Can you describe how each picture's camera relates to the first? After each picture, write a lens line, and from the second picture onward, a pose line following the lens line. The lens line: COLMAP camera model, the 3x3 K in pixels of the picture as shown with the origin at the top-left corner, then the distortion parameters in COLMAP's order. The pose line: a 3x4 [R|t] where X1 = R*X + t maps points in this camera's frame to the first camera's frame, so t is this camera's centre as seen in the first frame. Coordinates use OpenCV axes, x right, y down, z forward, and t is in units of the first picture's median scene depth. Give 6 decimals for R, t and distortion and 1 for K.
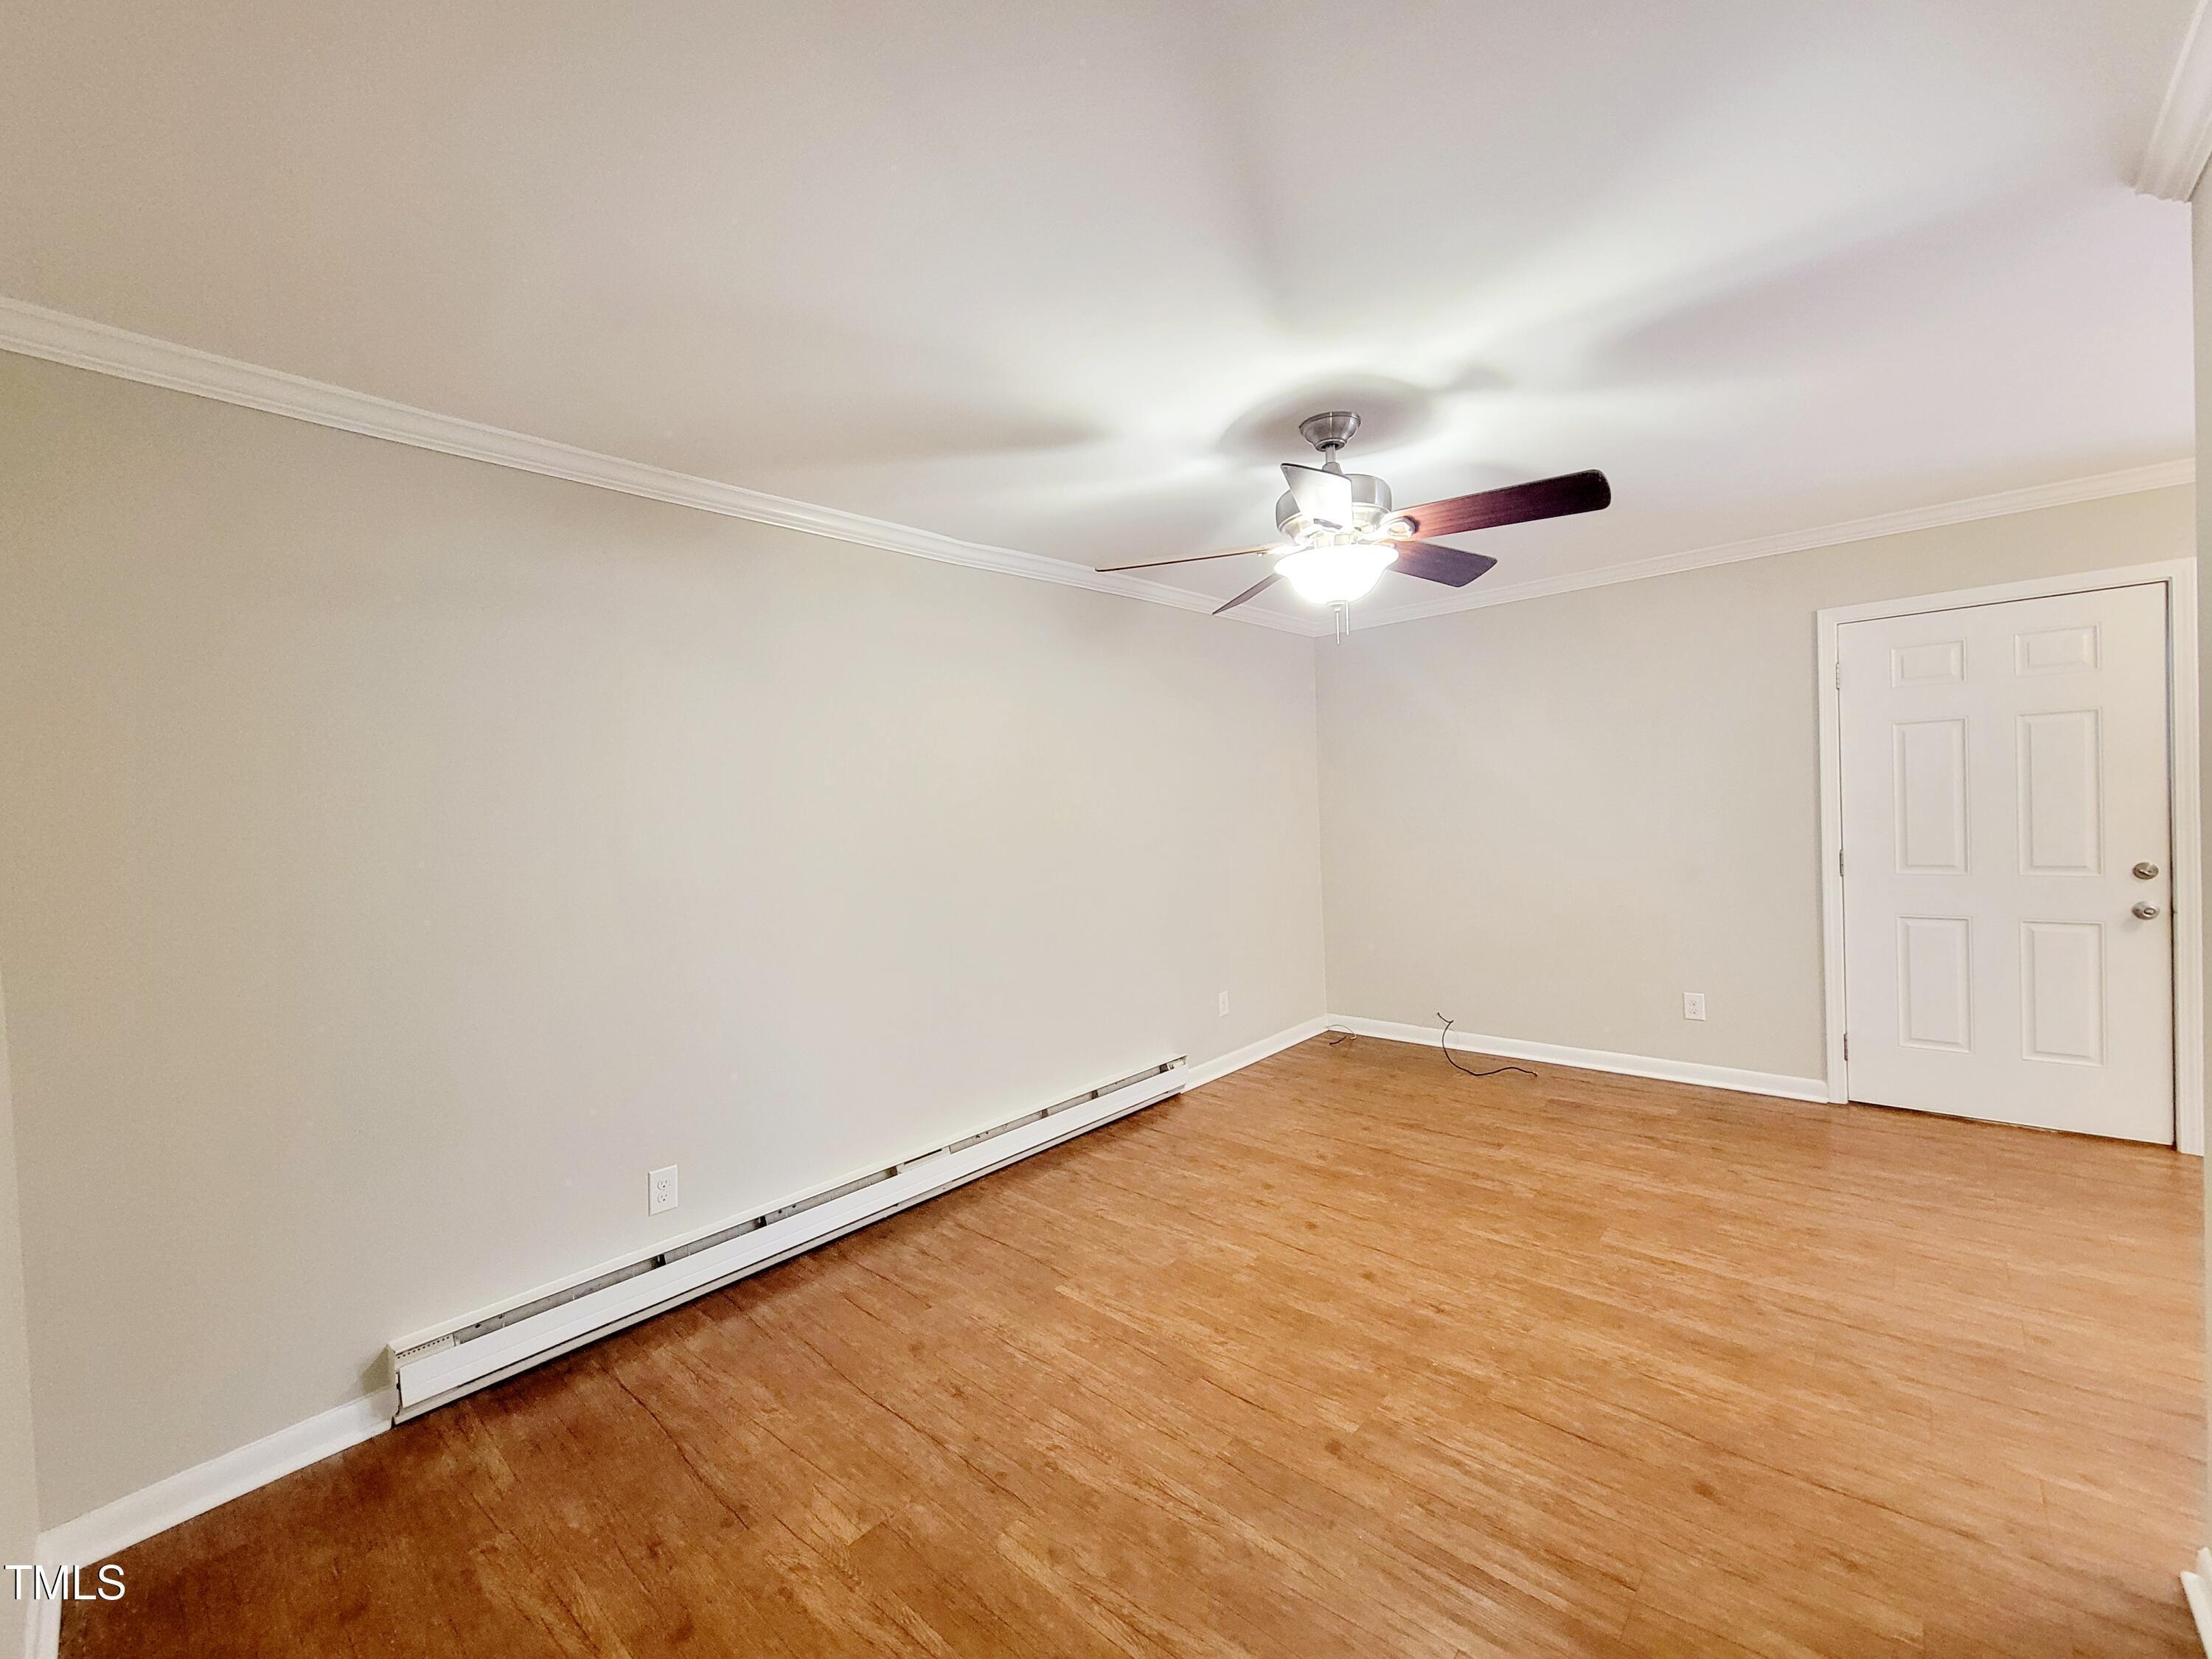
lens RADIAL K [[902.1, 0, 1094.4], [0, 902.1, 838.1], [0, 0, 1]] dist [0.003932, -0.001324]
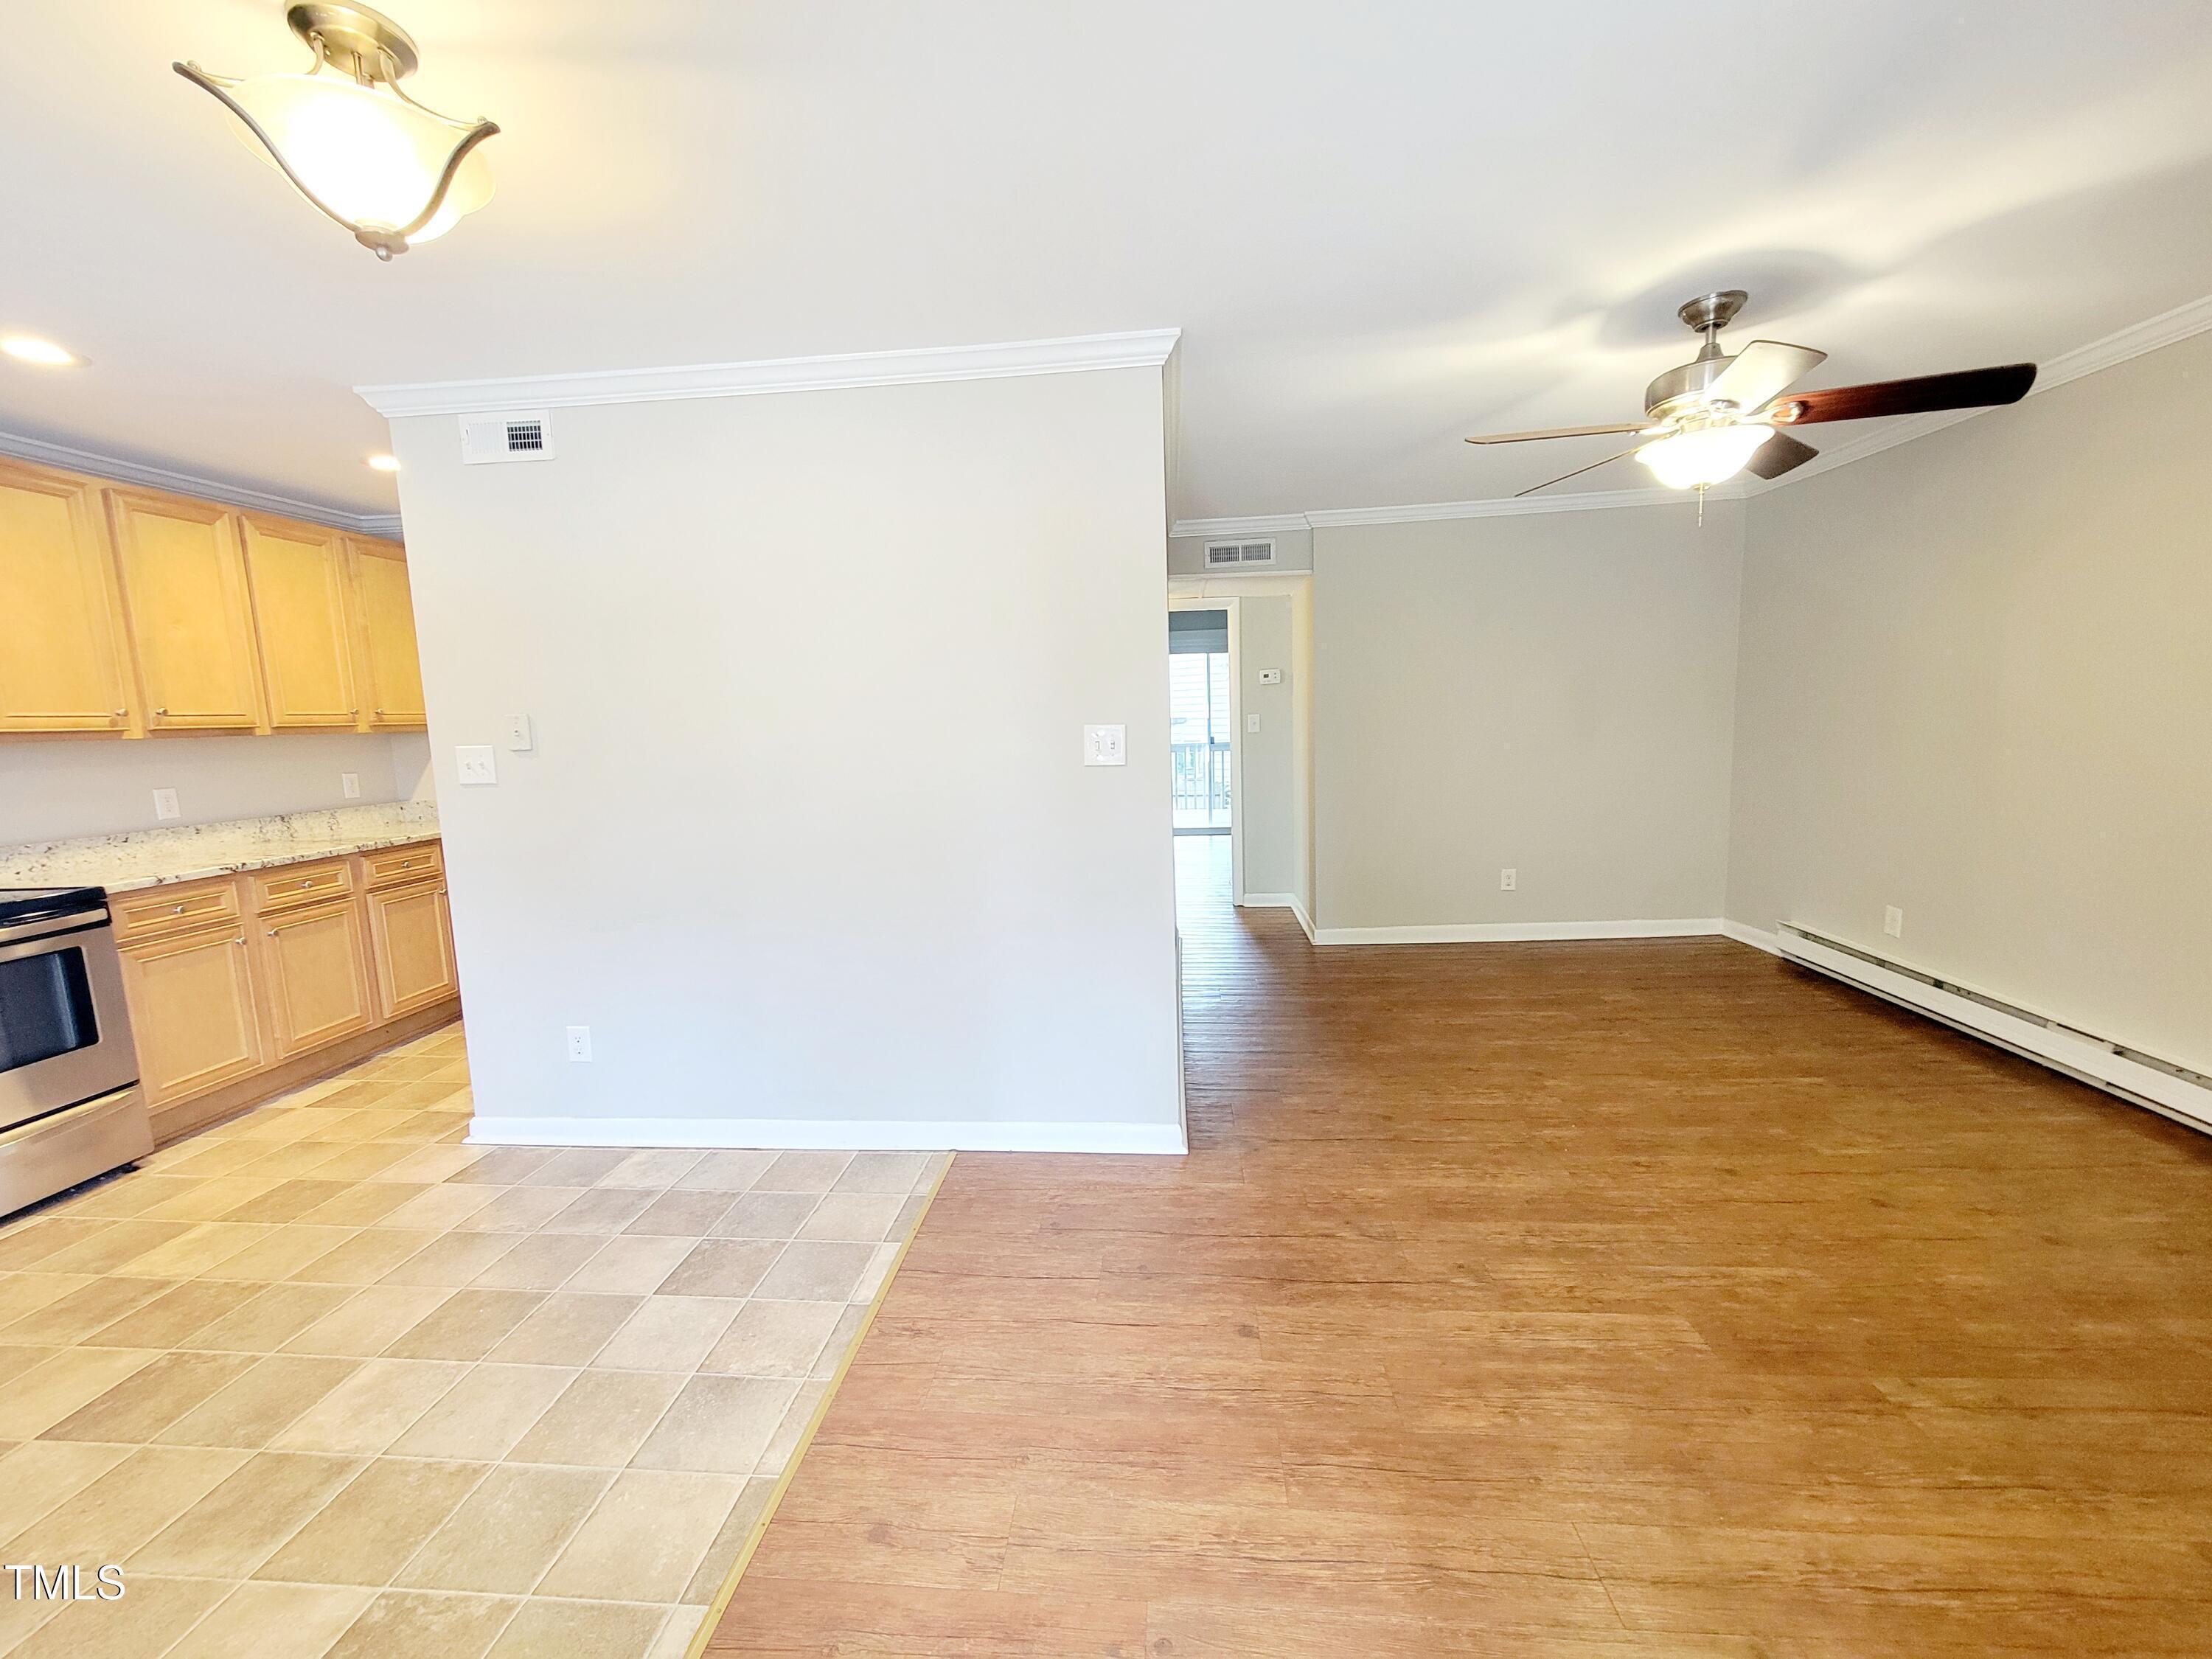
lens RADIAL K [[902.1, 0, 1101.5], [0, 902.1, 830.2], [0, 0, 1]] dist [0.003932, -0.001324]
pose [[-0.791232, 0.146990, -0.593587, 1.155721], [0.046405, 0.982315, 0.181395, -0.070663], [0.609752, 0.115980, -0.784060, 1.110843]]
